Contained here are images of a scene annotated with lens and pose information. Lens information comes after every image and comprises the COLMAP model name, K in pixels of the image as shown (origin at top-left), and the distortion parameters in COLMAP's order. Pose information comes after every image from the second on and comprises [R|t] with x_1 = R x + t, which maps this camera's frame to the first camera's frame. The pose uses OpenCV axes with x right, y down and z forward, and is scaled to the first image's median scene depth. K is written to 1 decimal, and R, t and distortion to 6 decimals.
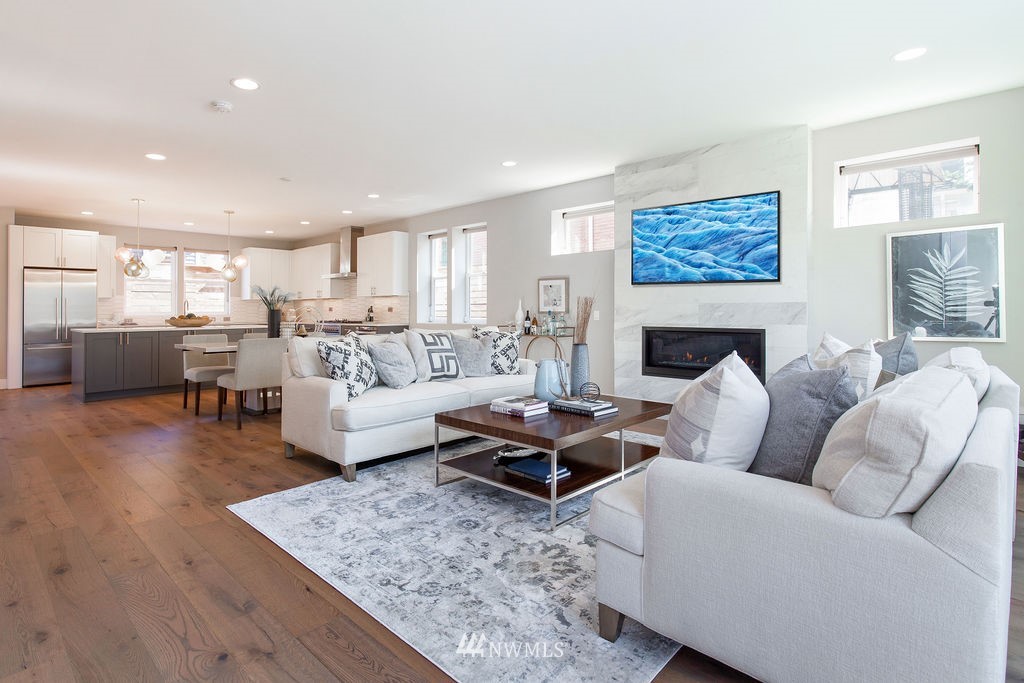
lens RADIAL K [[523.8, 0, 467.0], [0, 523.8, 289.0], [0, 0, 1]] dist [-0.021507, -0.001415]
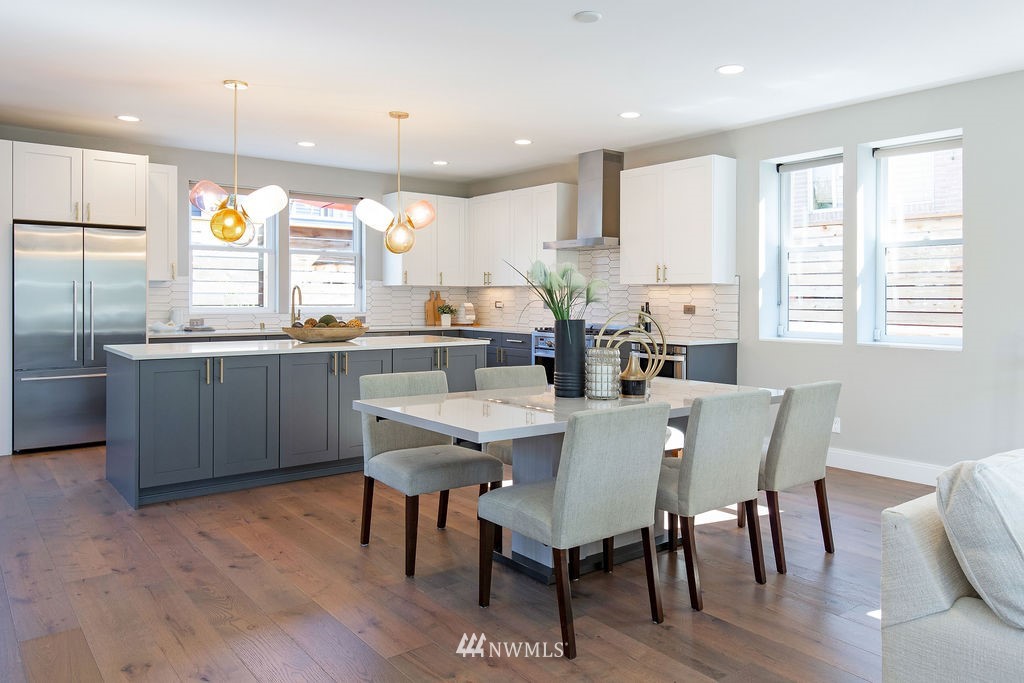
lens RADIAL K [[751.7, 0, 563.9], [0, 751.7, 290.1], [0, 0, 1]] dist [-0.023968, 0.010632]
pose [[0.996570, 0.012536, -0.081805, -0.231825], [-0.010075, 0.999486, 0.030429, -0.001623], [0.082144, -0.029501, 0.996184, 0.280035]]
